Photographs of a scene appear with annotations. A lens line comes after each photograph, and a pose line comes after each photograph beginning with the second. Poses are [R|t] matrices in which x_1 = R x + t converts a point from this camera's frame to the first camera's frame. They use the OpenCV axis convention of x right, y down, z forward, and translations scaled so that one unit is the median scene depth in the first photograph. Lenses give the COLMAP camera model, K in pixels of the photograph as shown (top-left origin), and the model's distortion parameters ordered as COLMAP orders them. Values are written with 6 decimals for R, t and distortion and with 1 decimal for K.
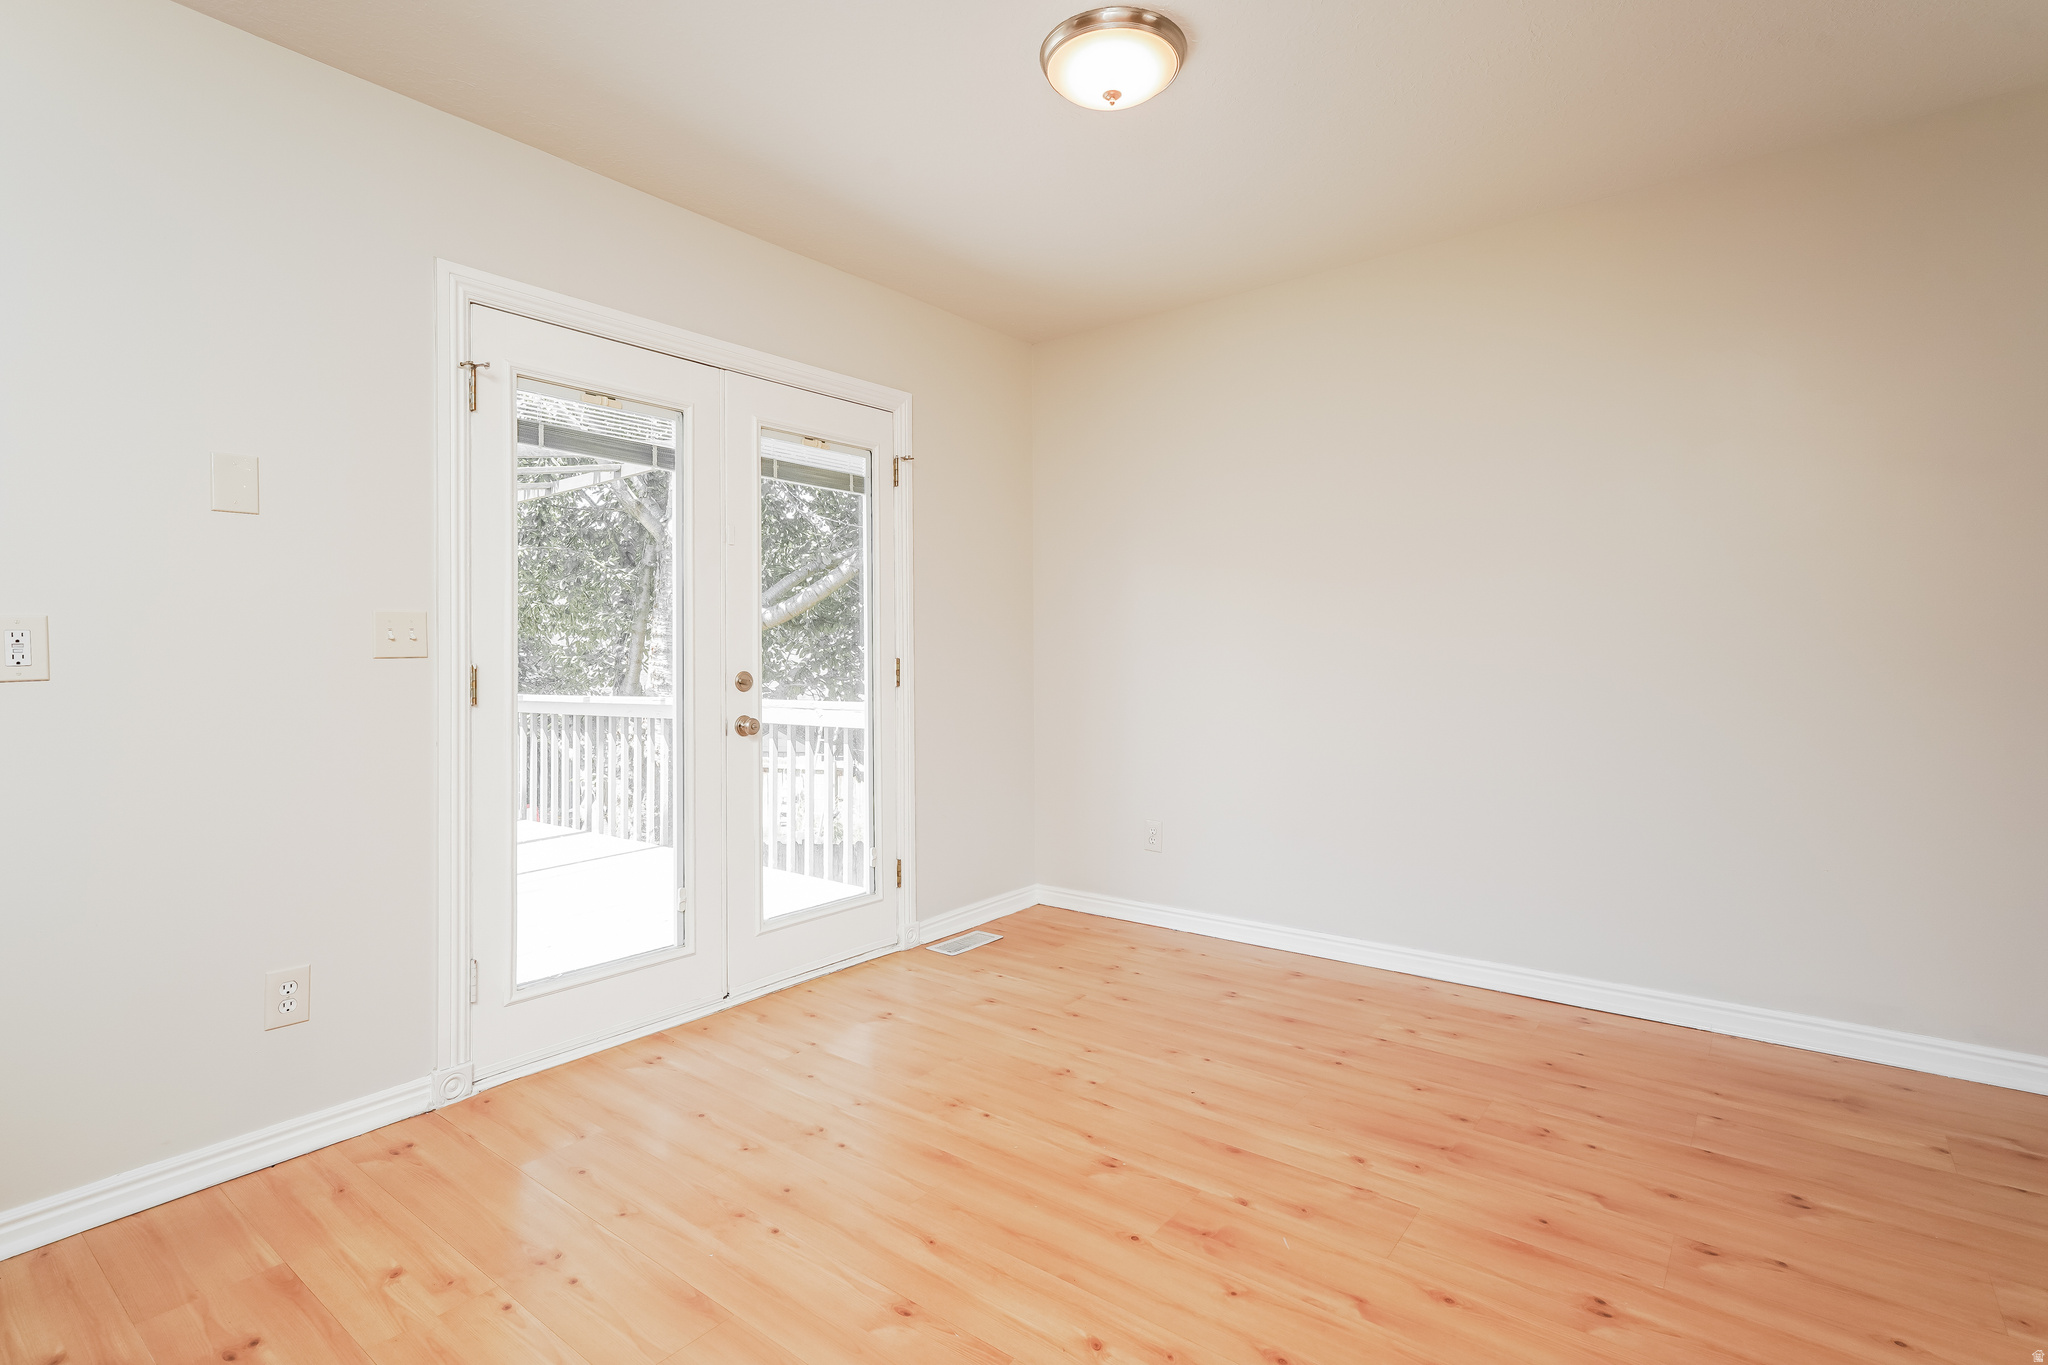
lens RADIAL K [[978.9, 0, 1026.4], [0, 978.9, 678.6], [0, 0, 1]] dist [0.004496, 0.002659]
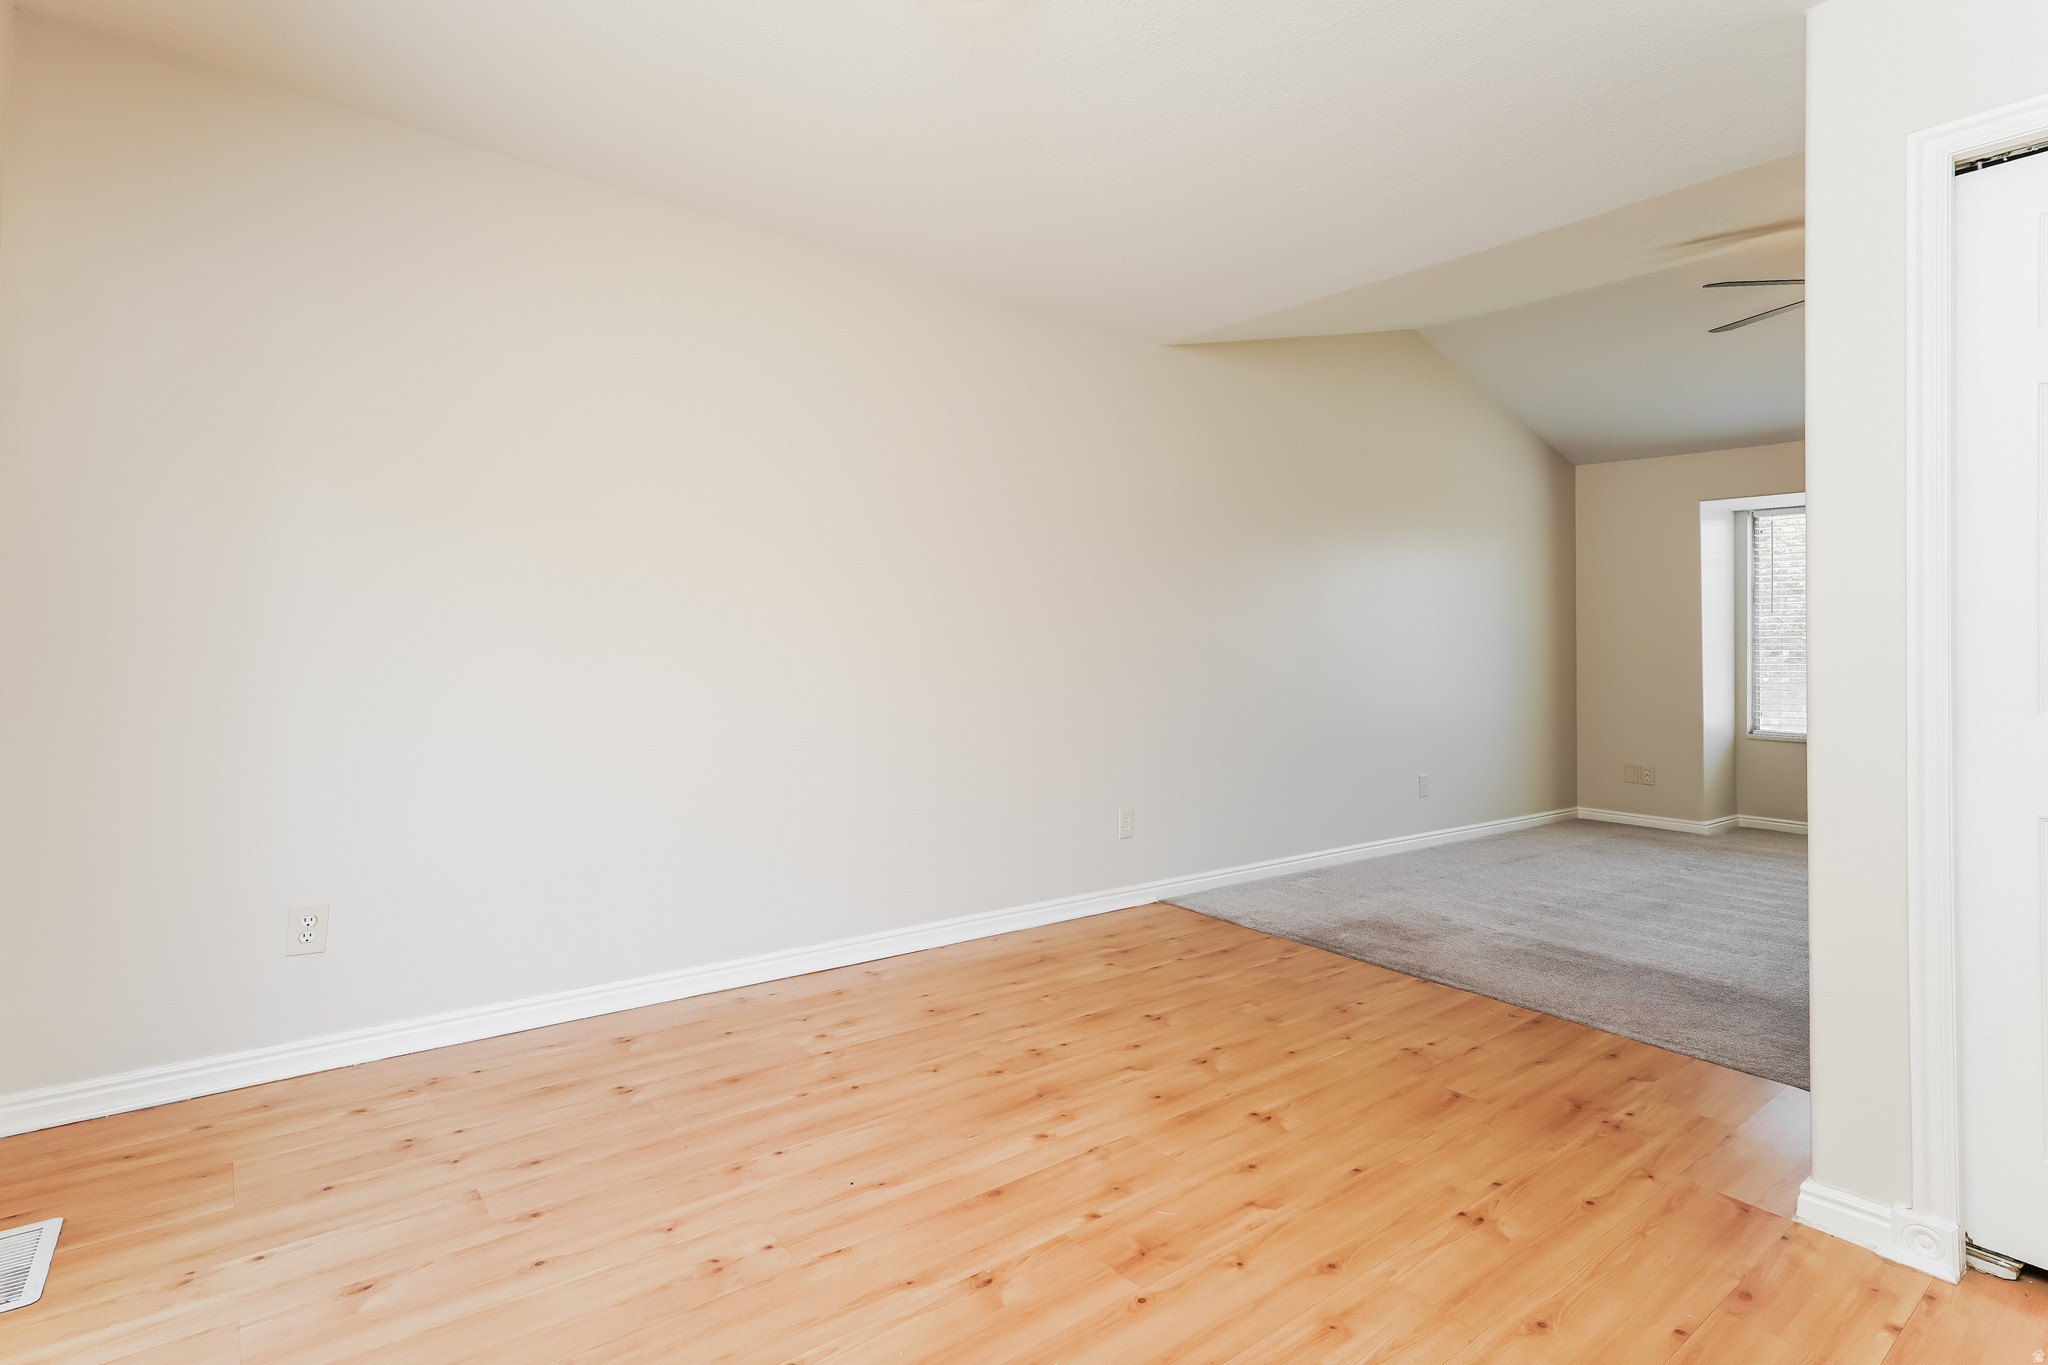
lens RADIAL K [[1090.9, 0, 1026.5], [0, 1090.9, 671.1], [0, 0, 1]] dist [0.001817, 0.003140]
pose [[0.205854, -0.007996, 0.978550, -0.662841], [0.006453, 0.999956, 0.006814, 0.022035], [-0.978561, 0.004912, 0.205896, 0.732552]]
